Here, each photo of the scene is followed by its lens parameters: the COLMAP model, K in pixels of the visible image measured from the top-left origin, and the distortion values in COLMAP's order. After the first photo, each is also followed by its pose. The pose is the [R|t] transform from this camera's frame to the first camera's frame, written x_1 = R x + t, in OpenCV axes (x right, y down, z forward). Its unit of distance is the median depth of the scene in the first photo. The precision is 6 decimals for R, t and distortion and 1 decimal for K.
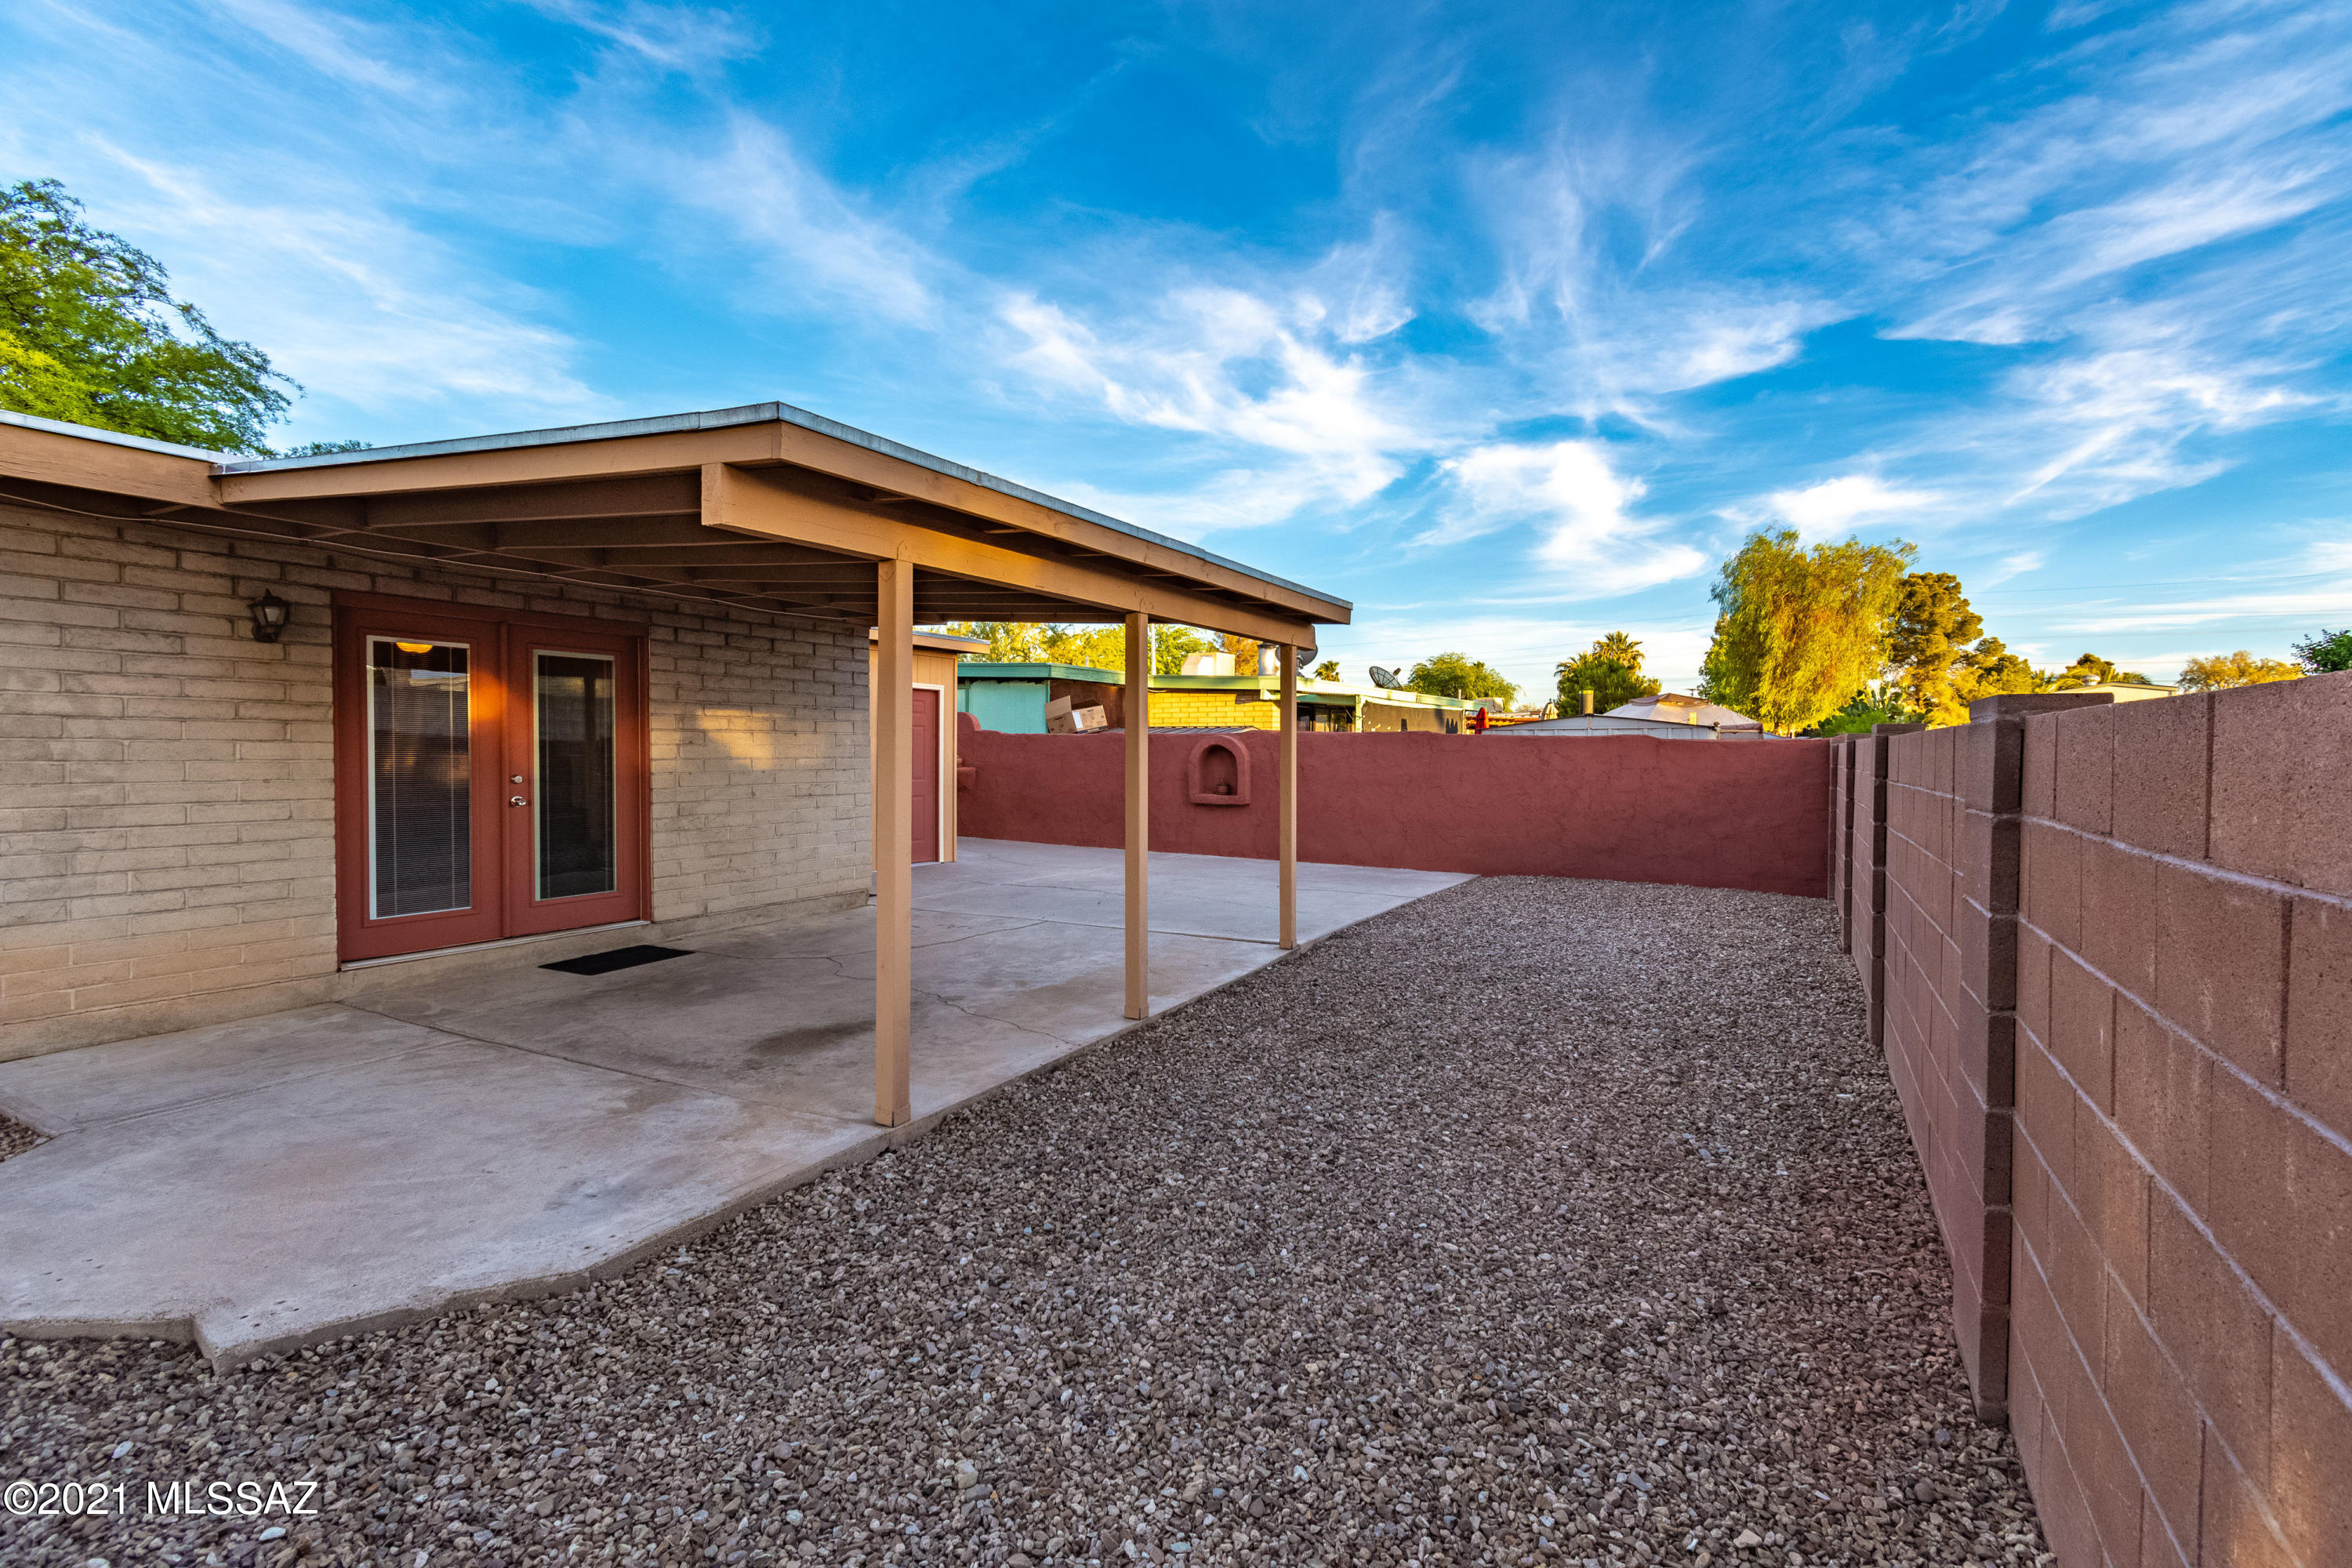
lens RADIAL K [[1067.0, 0, 1208.8], [0, 1067.0, 777.9], [0, 0, 1]] dist [0.003000, -0.001761]
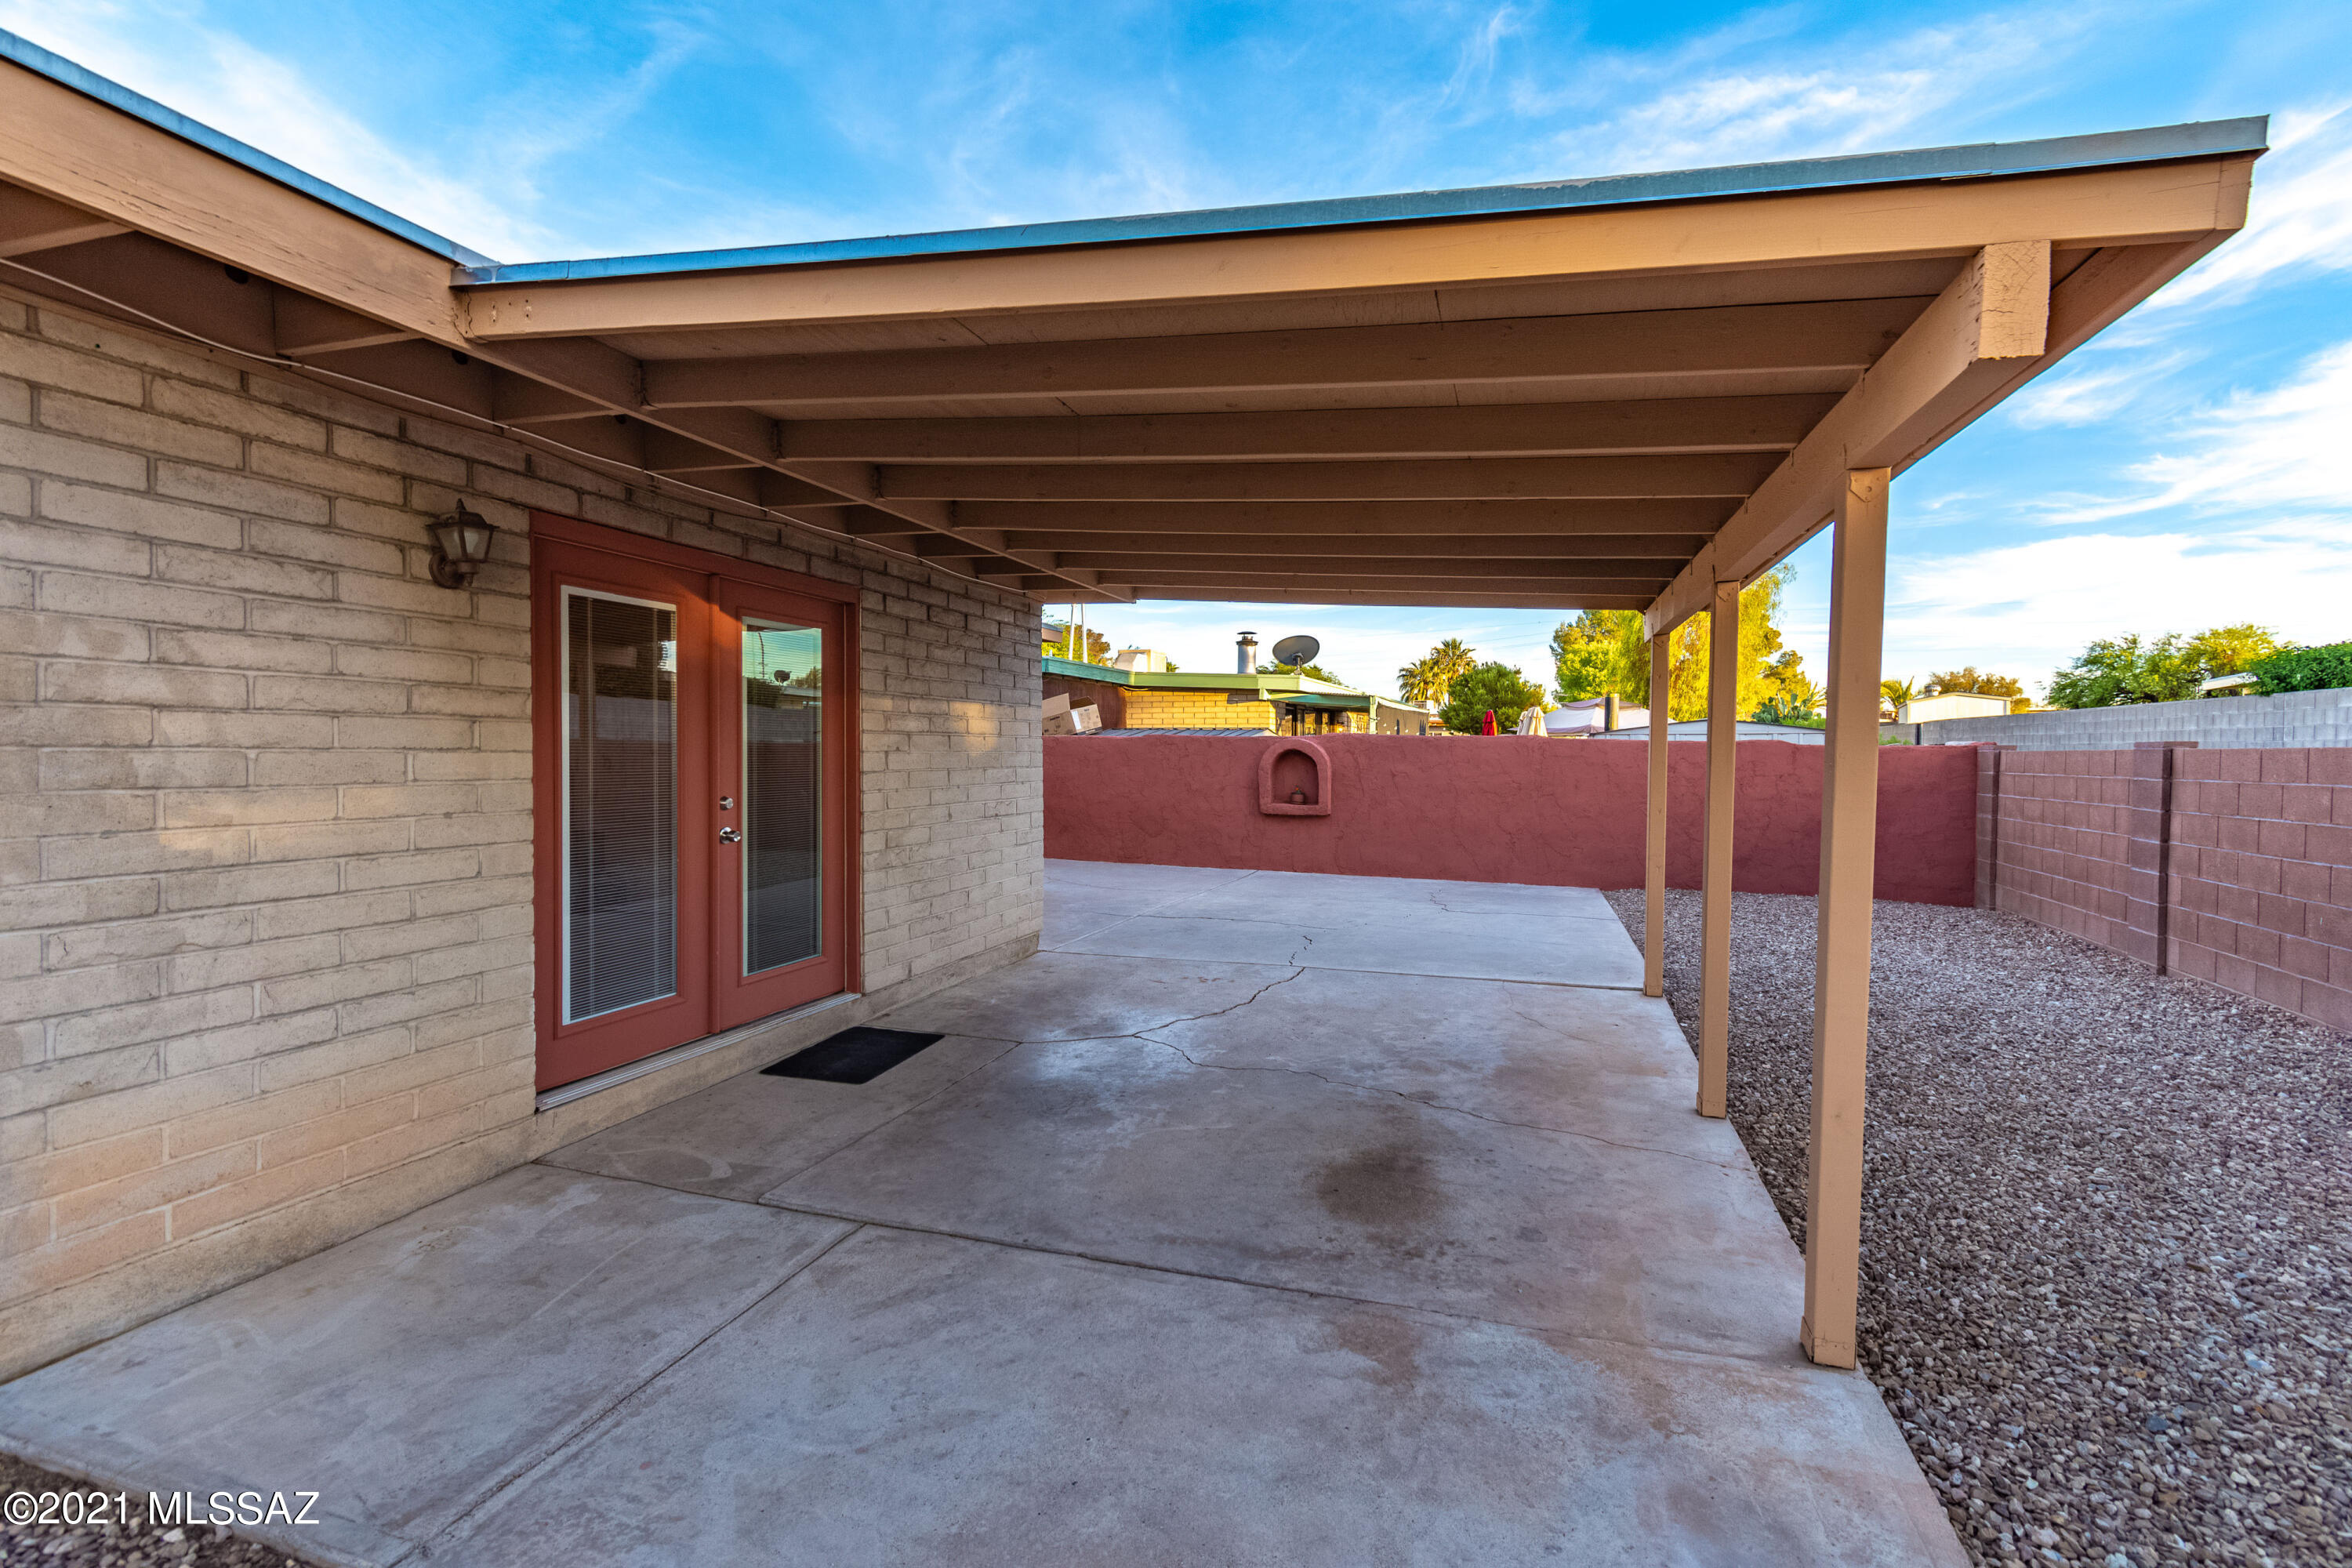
lens RADIAL K [[1067.0, 0, 1225.2], [0, 1067.0, 778.7], [0, 0, 1]] dist [0.003000, -0.001761]
pose [[0.983225, -0.003092, 0.182372, -0.557852], [0.003055, 0.999995, 0.000481, -0.017039], [-0.182373, 0.000084, 0.983229, 0.320459]]
